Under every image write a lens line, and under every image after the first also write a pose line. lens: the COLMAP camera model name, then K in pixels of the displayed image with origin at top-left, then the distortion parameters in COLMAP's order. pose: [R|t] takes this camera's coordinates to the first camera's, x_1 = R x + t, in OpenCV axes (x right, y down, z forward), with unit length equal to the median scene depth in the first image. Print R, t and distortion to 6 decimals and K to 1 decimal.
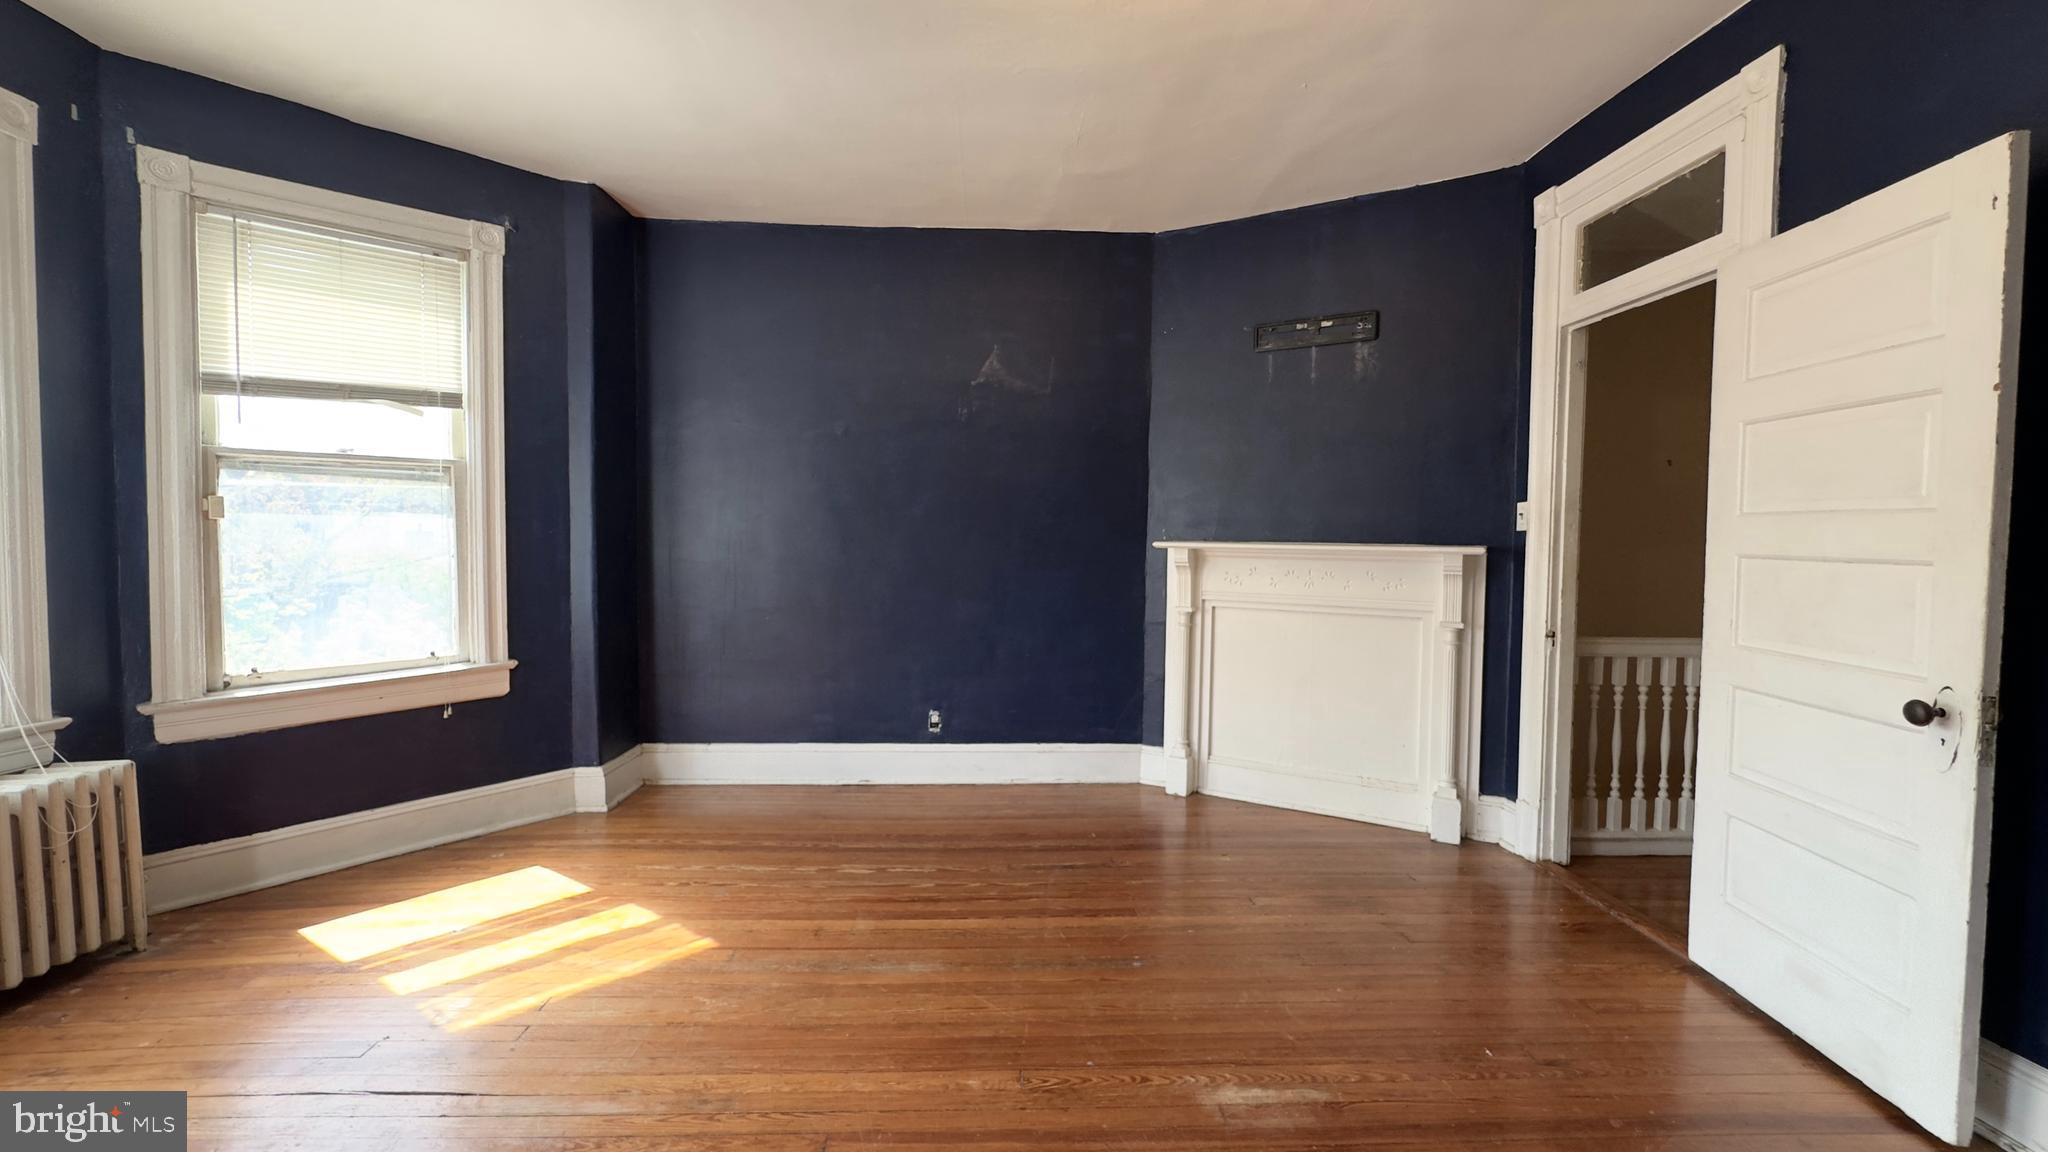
lens RADIAL K [[820.2, 0, 1022.7], [0, 820.2, 574.7], [0, 0, 1]] dist [-0.004959, 0.000400]
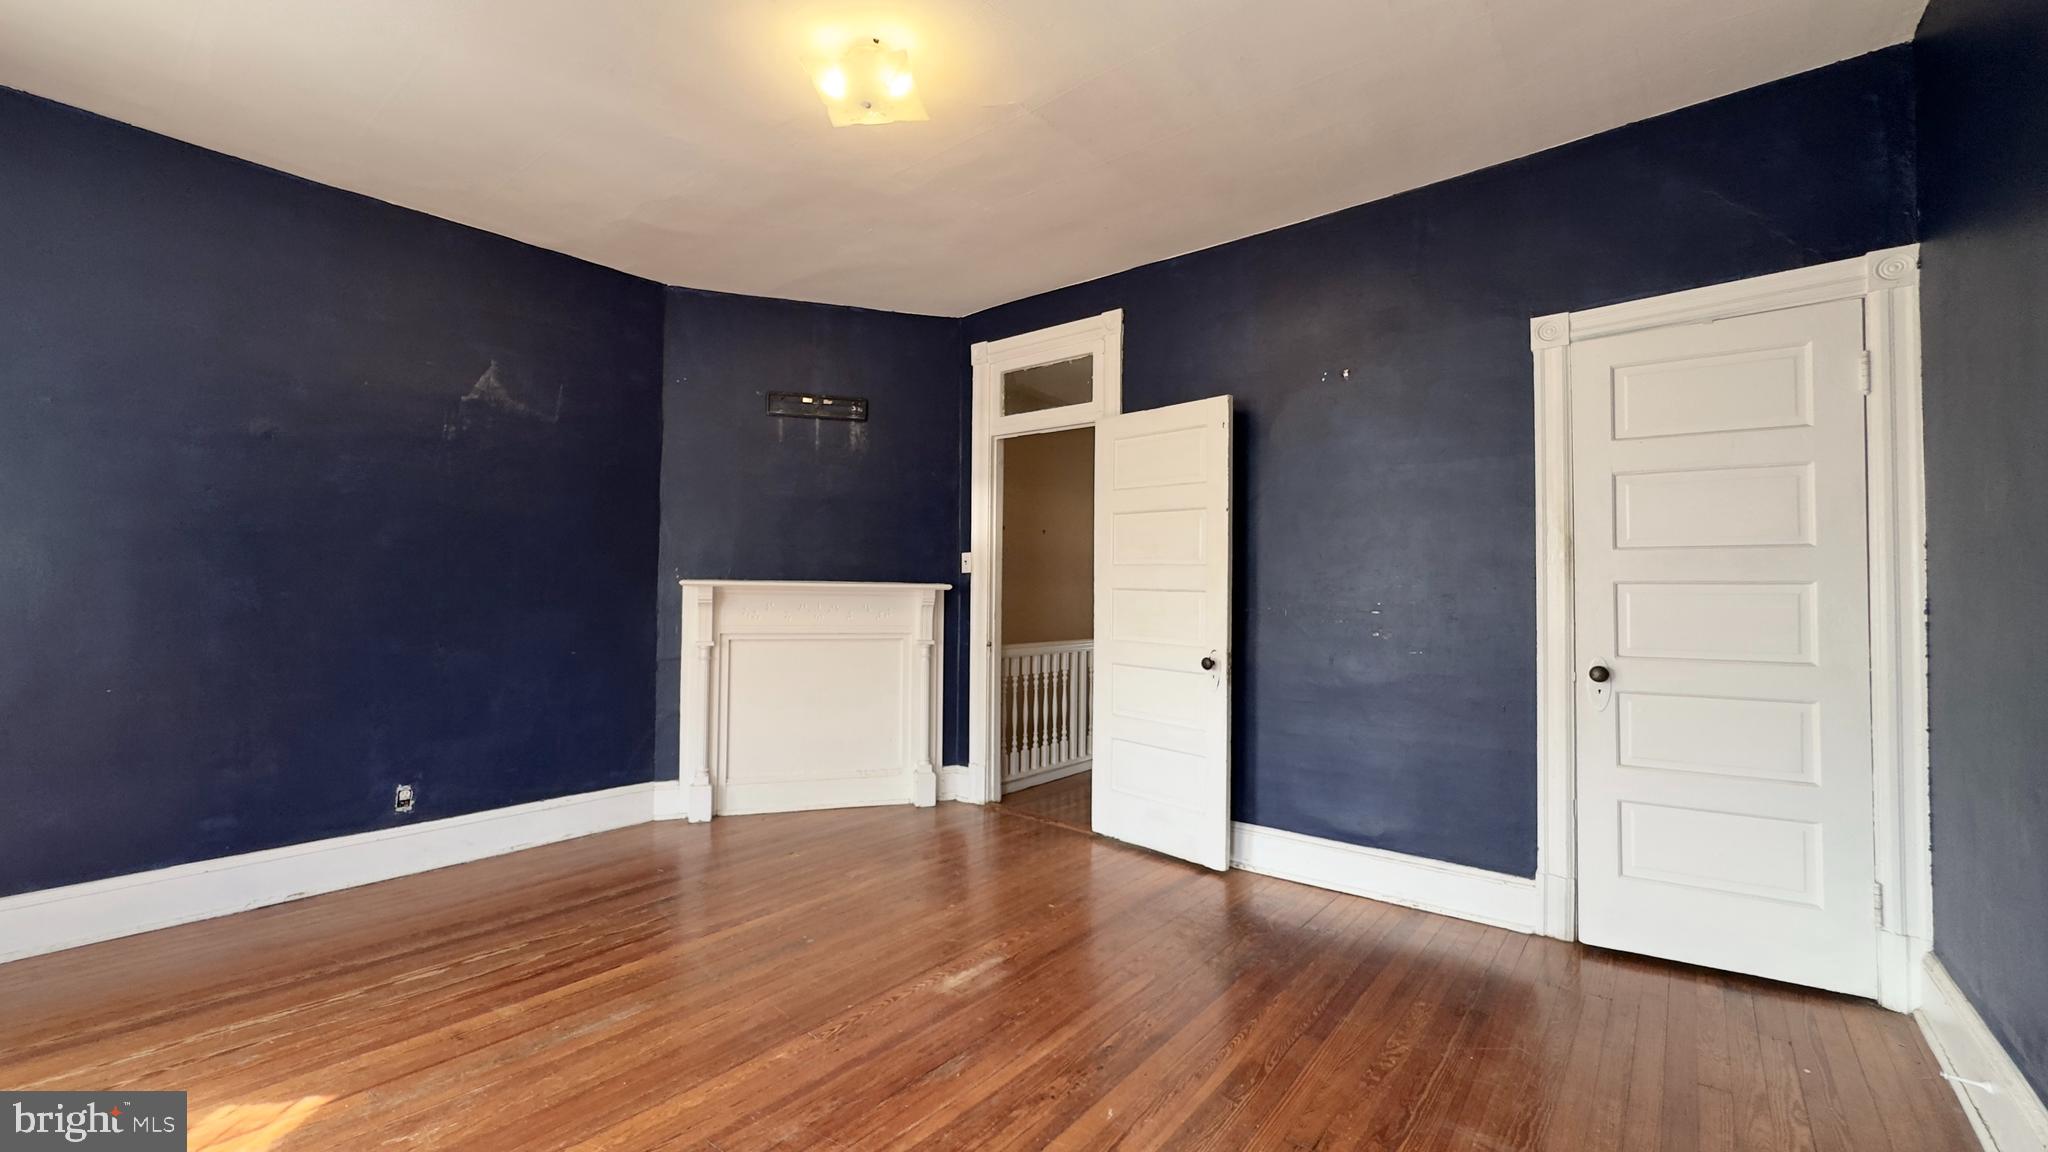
lens RADIAL K [[818.6, 0, 1021.9], [0, 818.6, 572.9], [0, 0, 1]] dist [-0.001465, 0.000338]
pose [[0.667601, 0.008862, 0.744466, -0.400729], [0.028136, 0.998915, -0.037121, 0.001897], [-0.743987, 0.045728, 0.666627, -0.020645]]
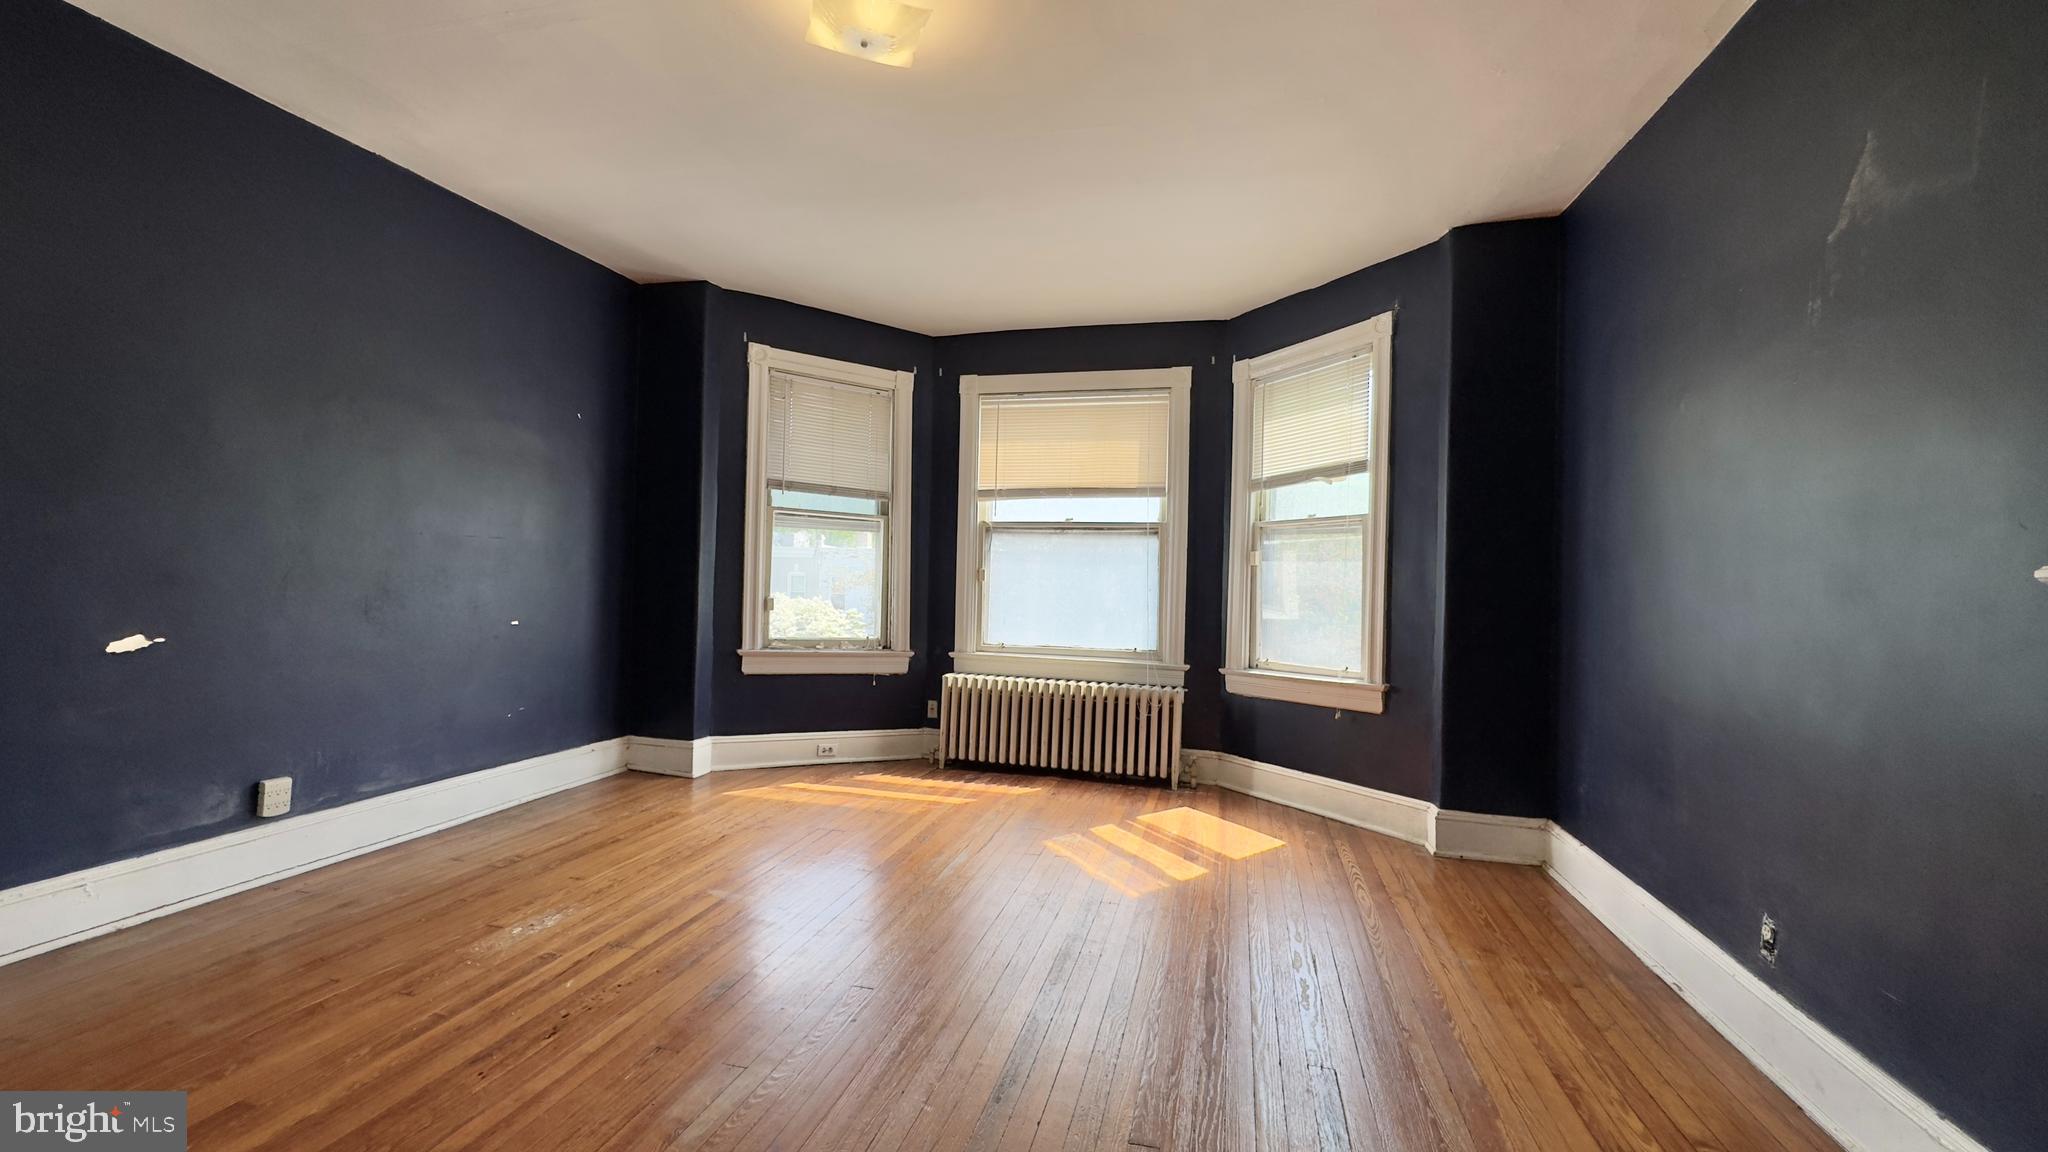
lens RADIAL K [[818.6, 0, 1021.9], [0, 818.6, 572.9], [0, 0, 1]] dist [-0.001465, 0.000338]
pose [[-0.298215, -0.019800, -0.954293, 0.662781], [-0.065791, 0.997833, -0.000144, -0.018233], [0.952229, 0.062741, -0.298872, 0.918973]]
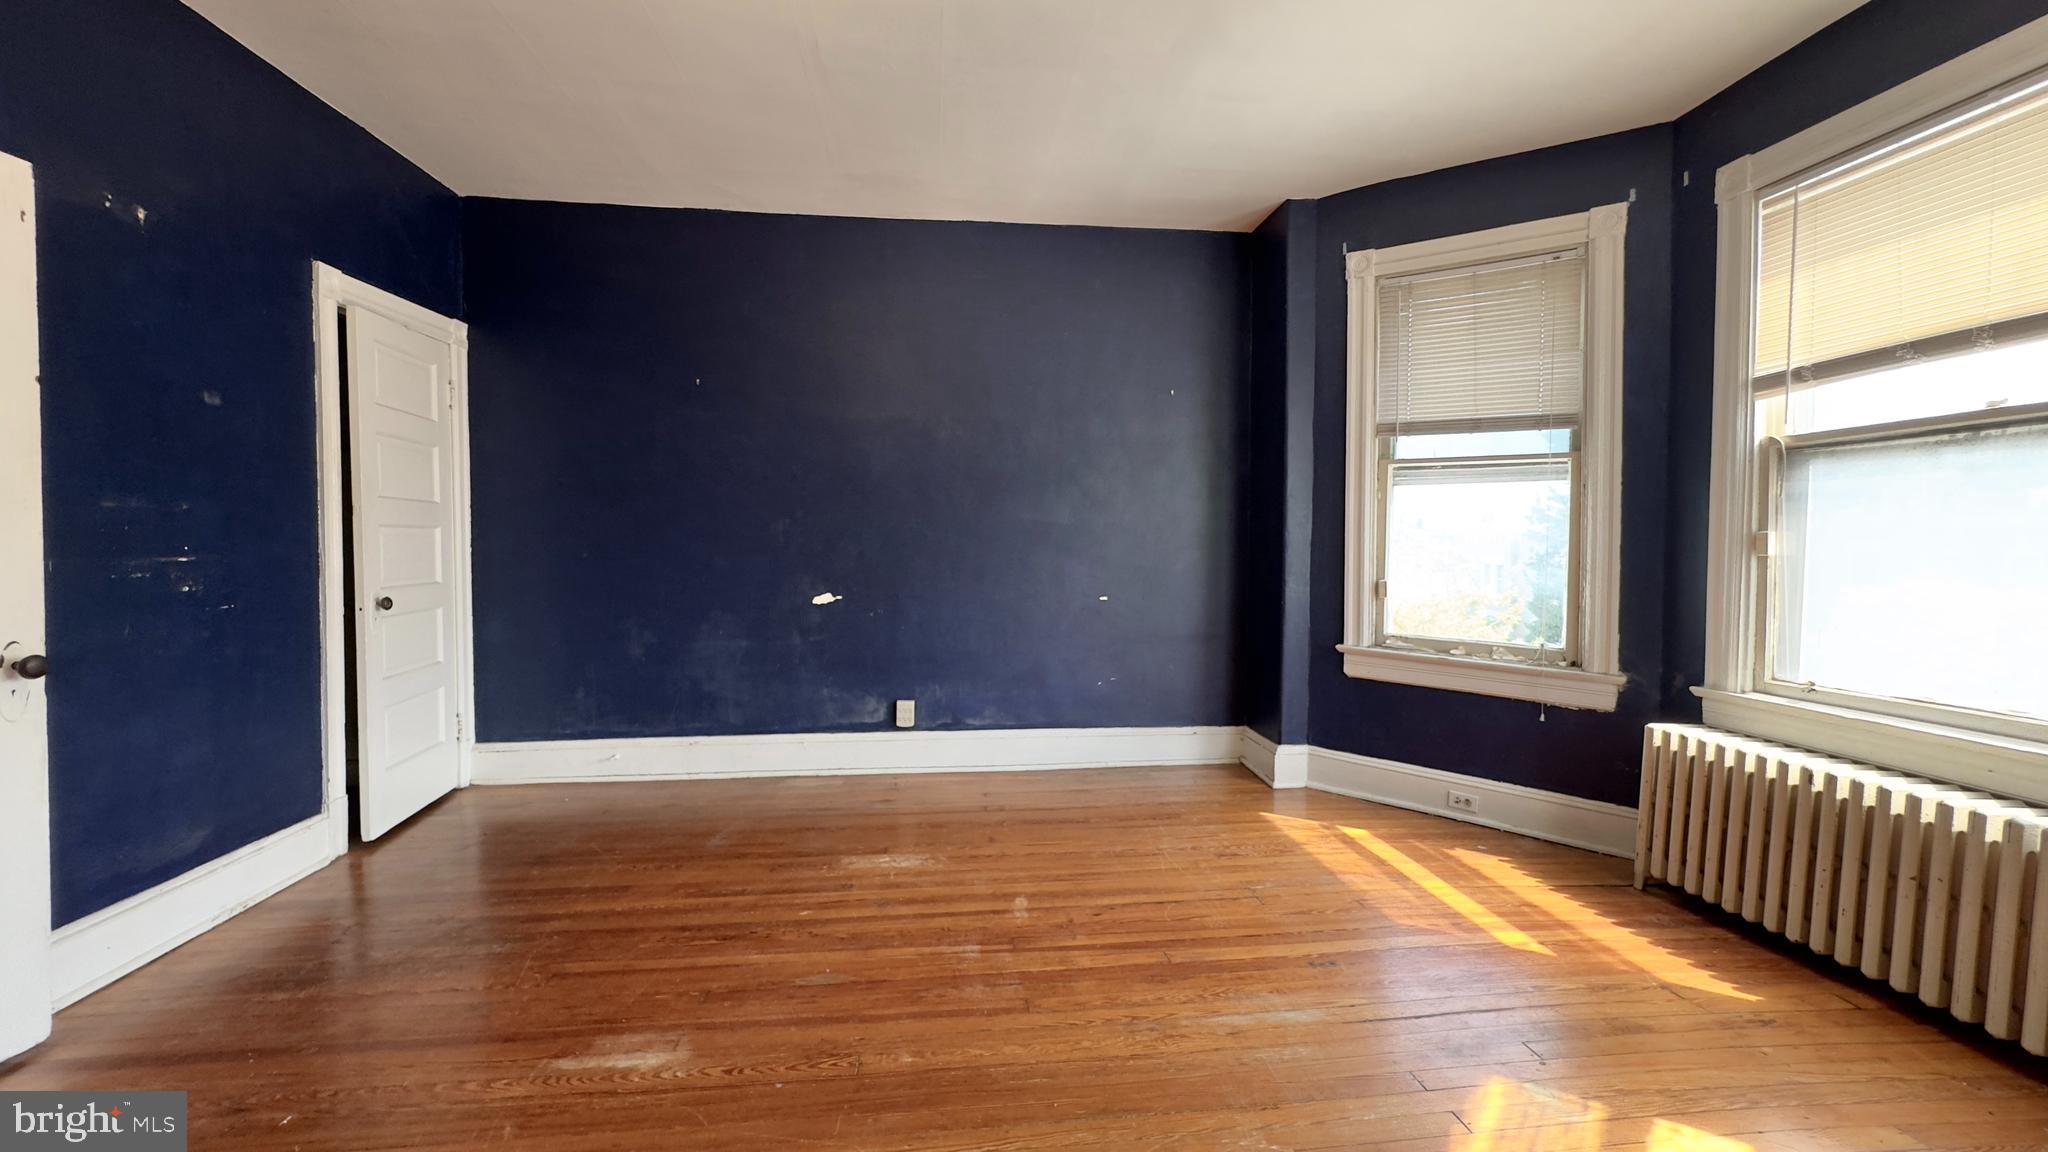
lens RADIAL K [[820.2, 0, 1022.7], [0, 820.2, 574.7], [0, 0, 1]] dist [-0.004959, 0.000400]
pose [[-0.998097, -0.010197, -0.060815, -0.078549], [-0.014665, 0.997188, 0.073488, -0.027463], [0.059894, 0.074240, -0.995440, 1.143511]]
